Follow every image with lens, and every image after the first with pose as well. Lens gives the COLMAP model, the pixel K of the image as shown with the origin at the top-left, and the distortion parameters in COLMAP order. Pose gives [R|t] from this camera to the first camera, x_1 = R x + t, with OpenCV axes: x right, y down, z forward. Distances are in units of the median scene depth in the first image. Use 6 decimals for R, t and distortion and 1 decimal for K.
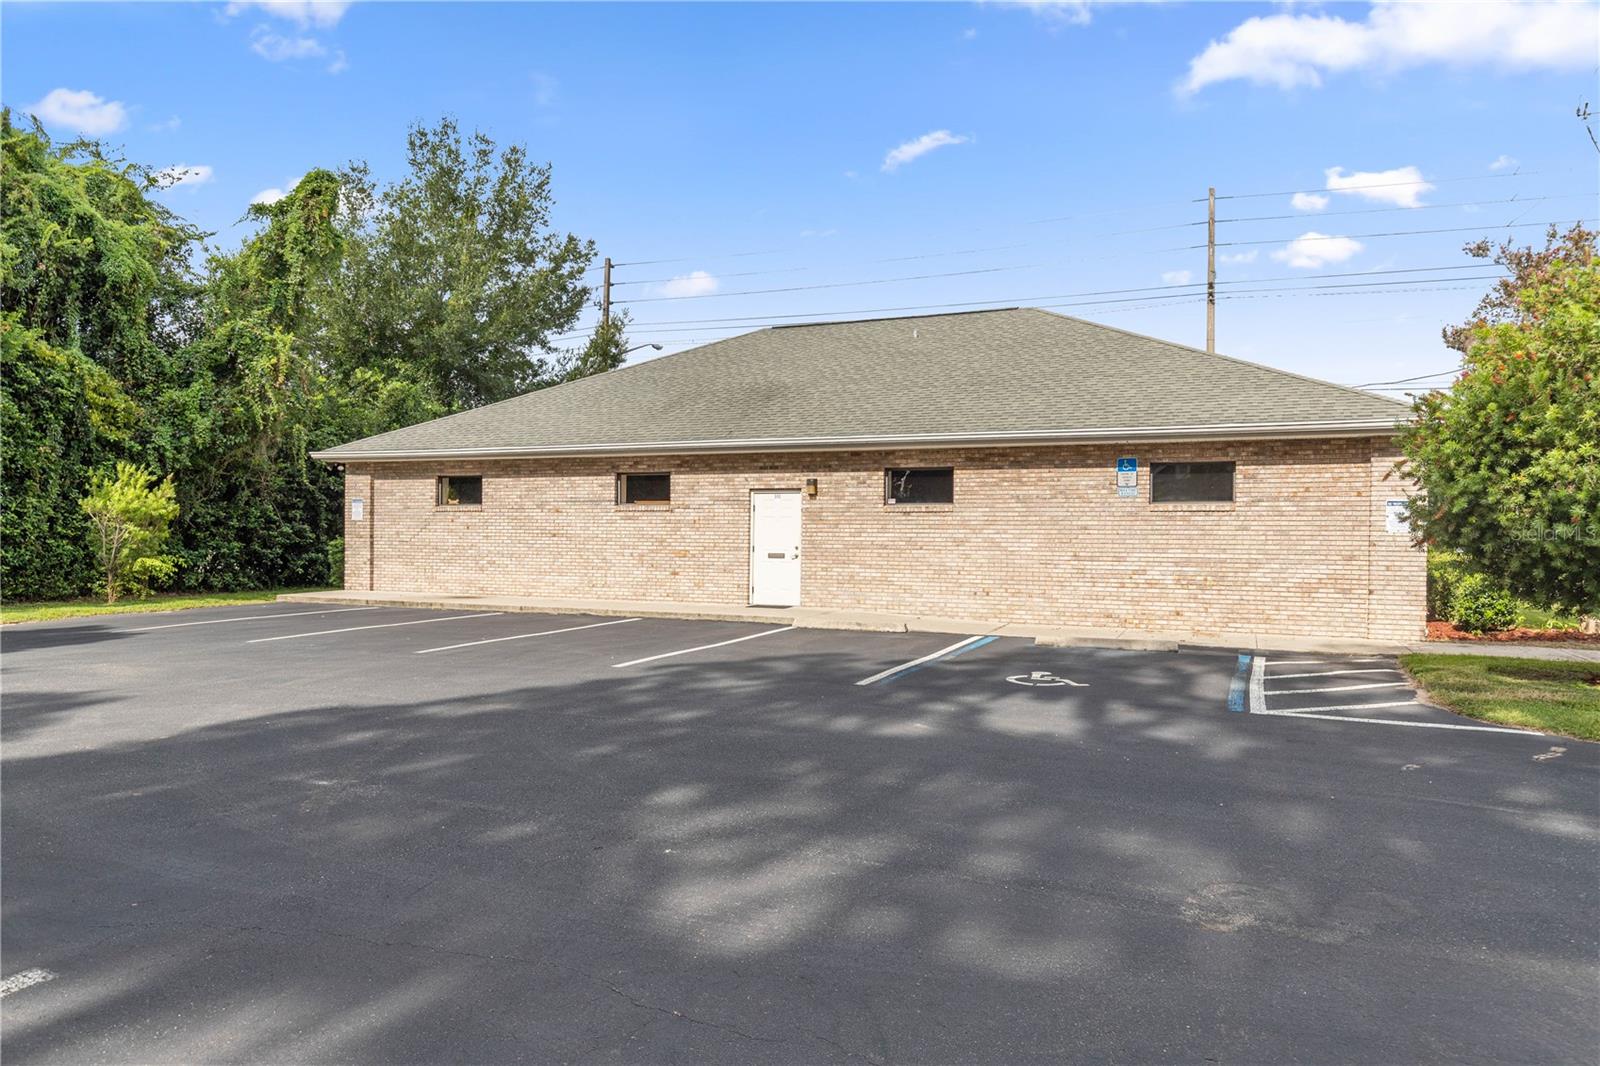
lens RADIAL K [[1049.9, 0, 800.0], [0, 1049.9, 533.0], [0, 0, 1]] dist [-0.010293, -0.001736]
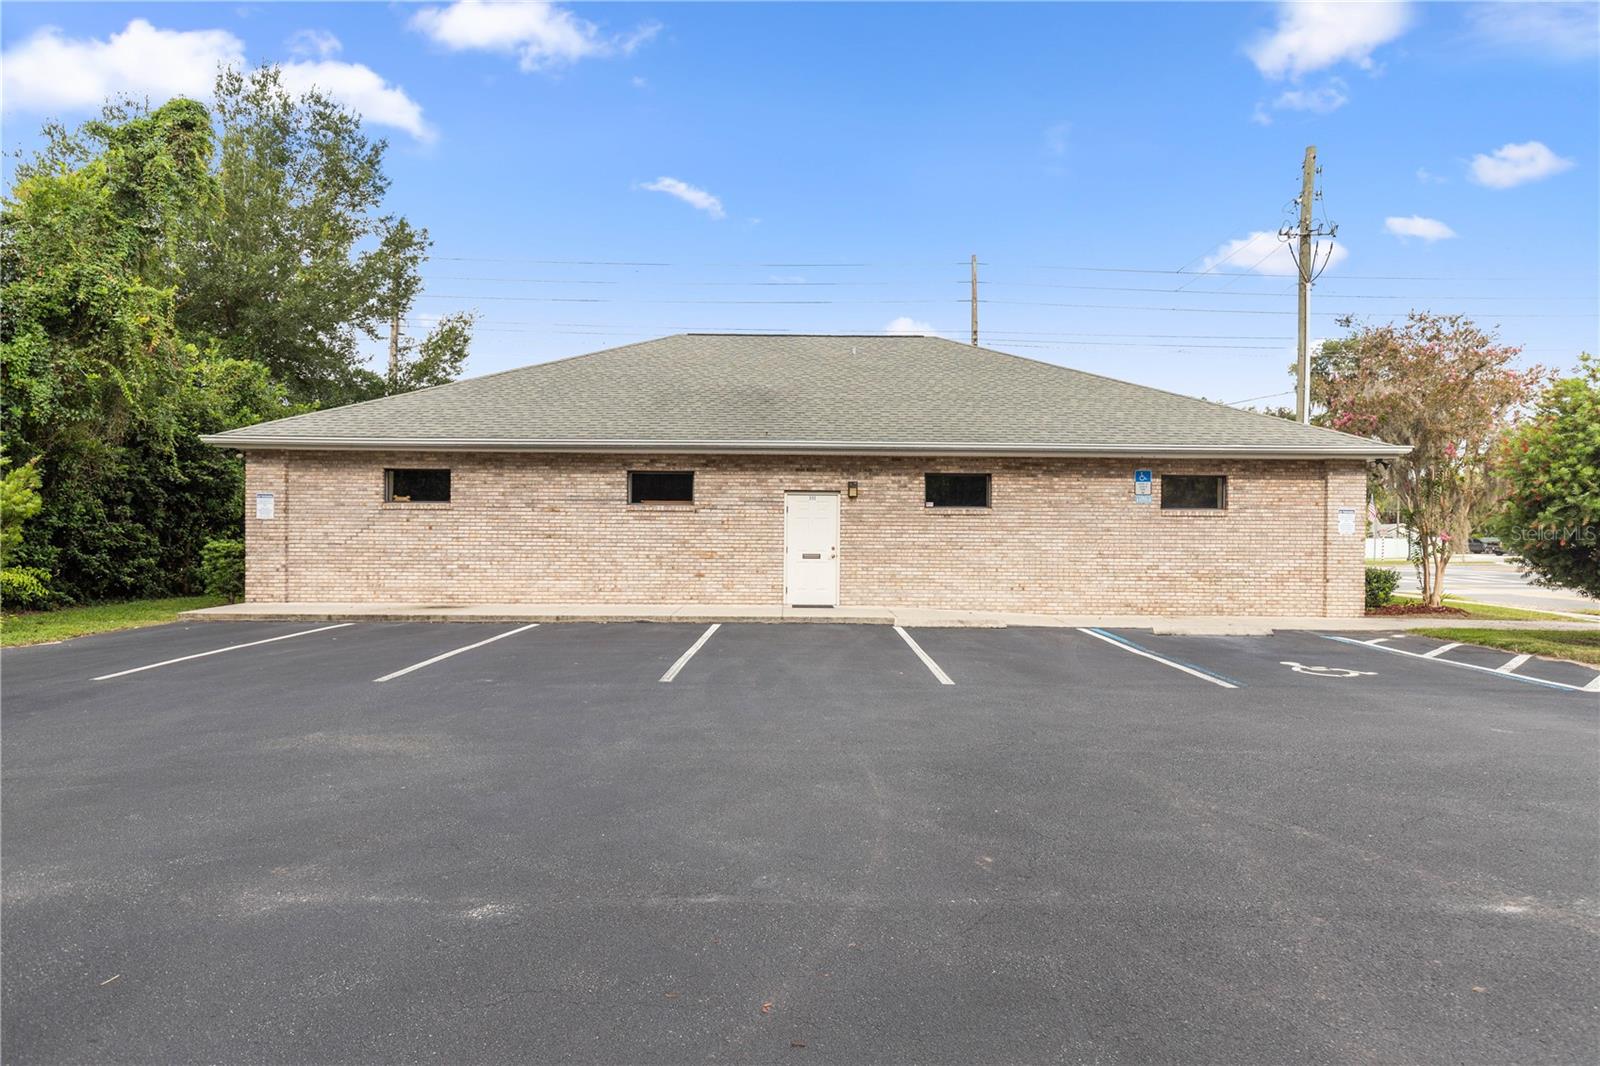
lens RADIAL K [[881.3, 0, 800.0], [0, 881.3, 533.0], [0, 0, 1]] dist [-0.012340, 0.001077]
pose [[0.913293, -0.000859, 0.407303, -0.378395], [-0.000293, 0.999996, 0.002767, -0.003391], [-0.407303, -0.002647, 0.913289, 0.220511]]
